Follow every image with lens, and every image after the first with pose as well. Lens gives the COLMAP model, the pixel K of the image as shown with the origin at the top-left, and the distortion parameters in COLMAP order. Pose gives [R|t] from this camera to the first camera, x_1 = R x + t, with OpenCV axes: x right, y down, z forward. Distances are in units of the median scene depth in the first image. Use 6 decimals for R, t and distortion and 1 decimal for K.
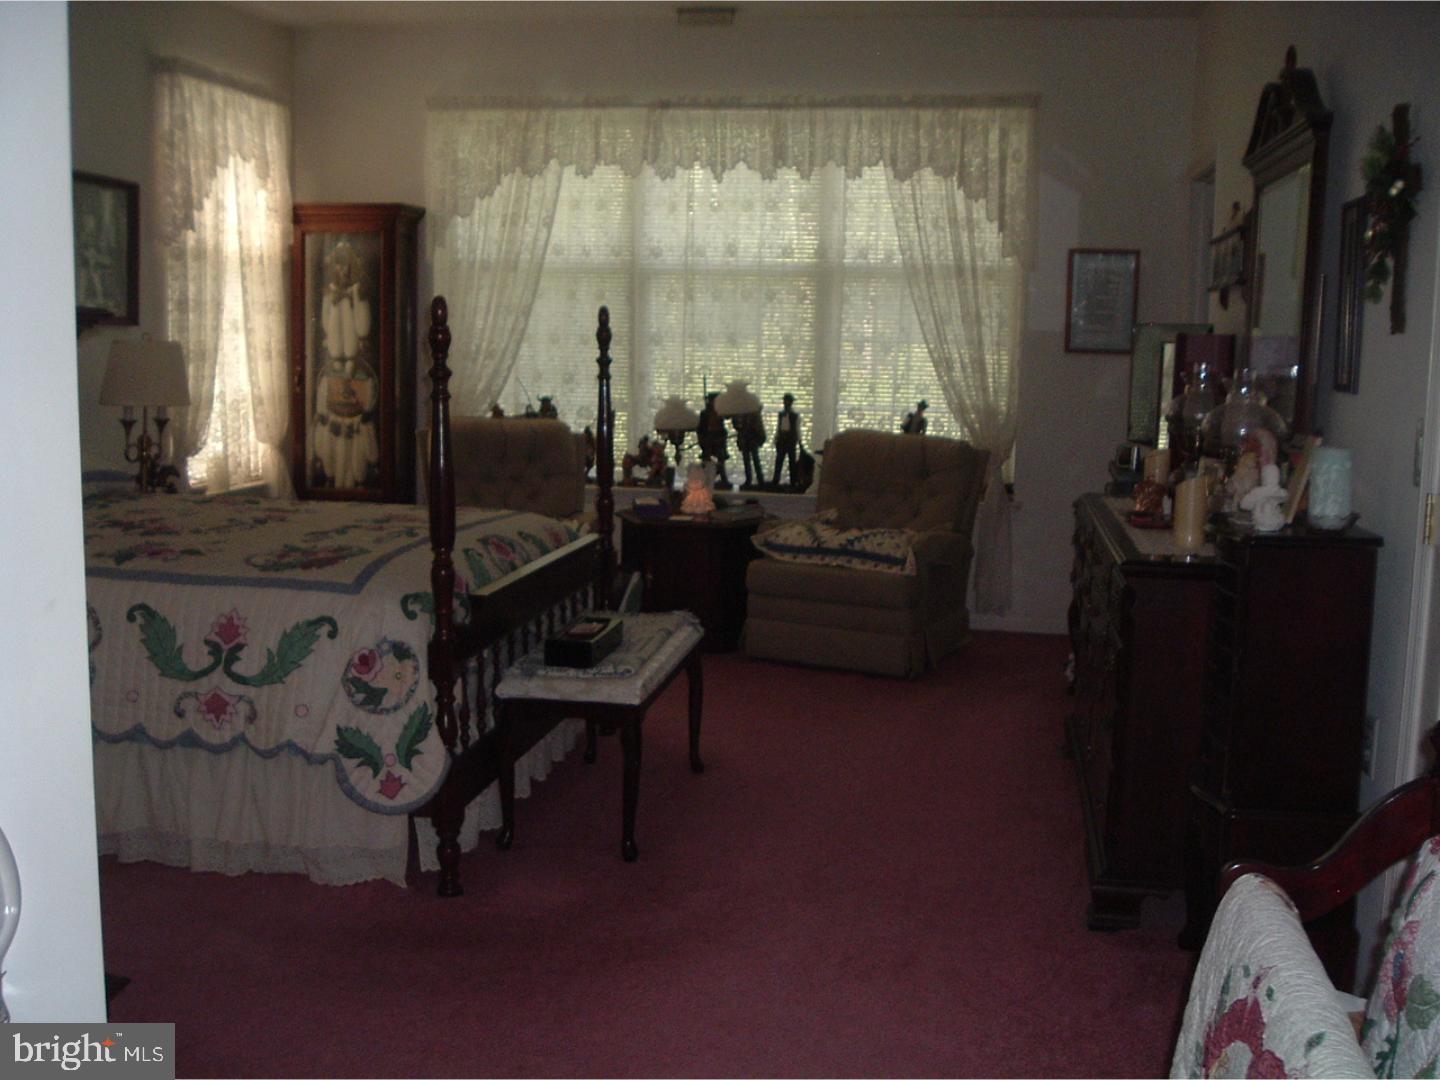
lens RADIAL K [[1573.0, 0, 721.4], [0, 1573.0, 540.4], [0, 0, 1]] dist [-0.131726, 0.193929]
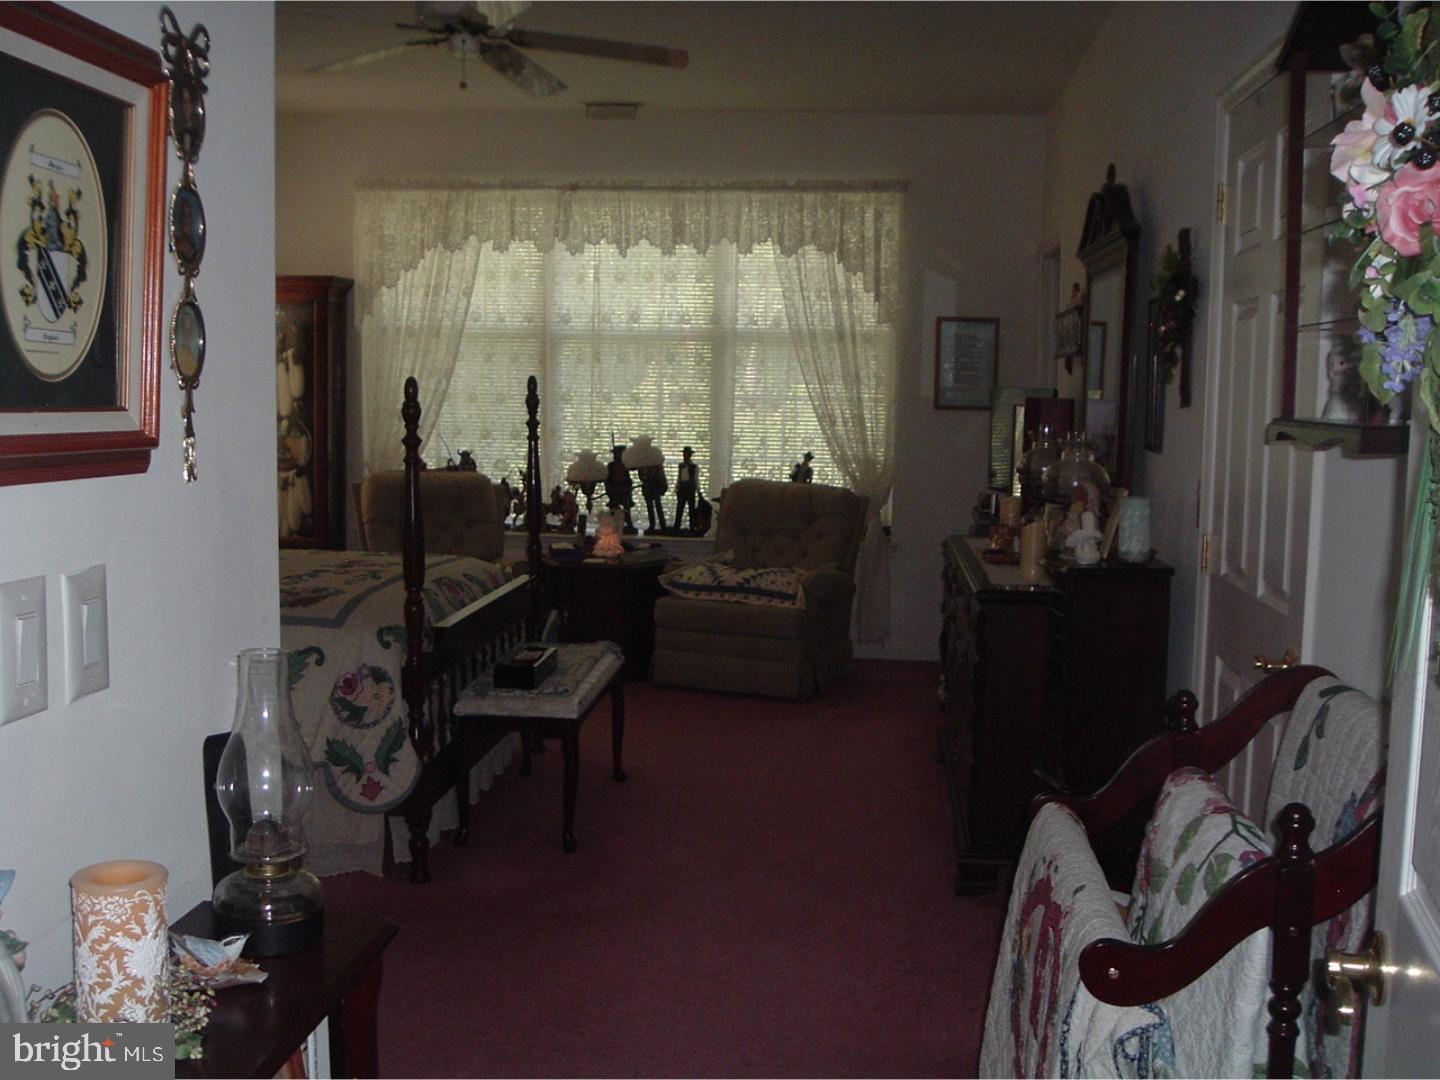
lens RADIAL K [[1573.0, 0, 721.4], [0, 1573.0, 540.4], [0, 0, 1]] dist [-0.131726, 0.193929]
pose [[0.997192, -0.011231, 0.074037, -0.018778], [0.013212, 0.999566, -0.026329, 0.001976], [-0.073709, 0.027233, 0.996908, -0.117983]]
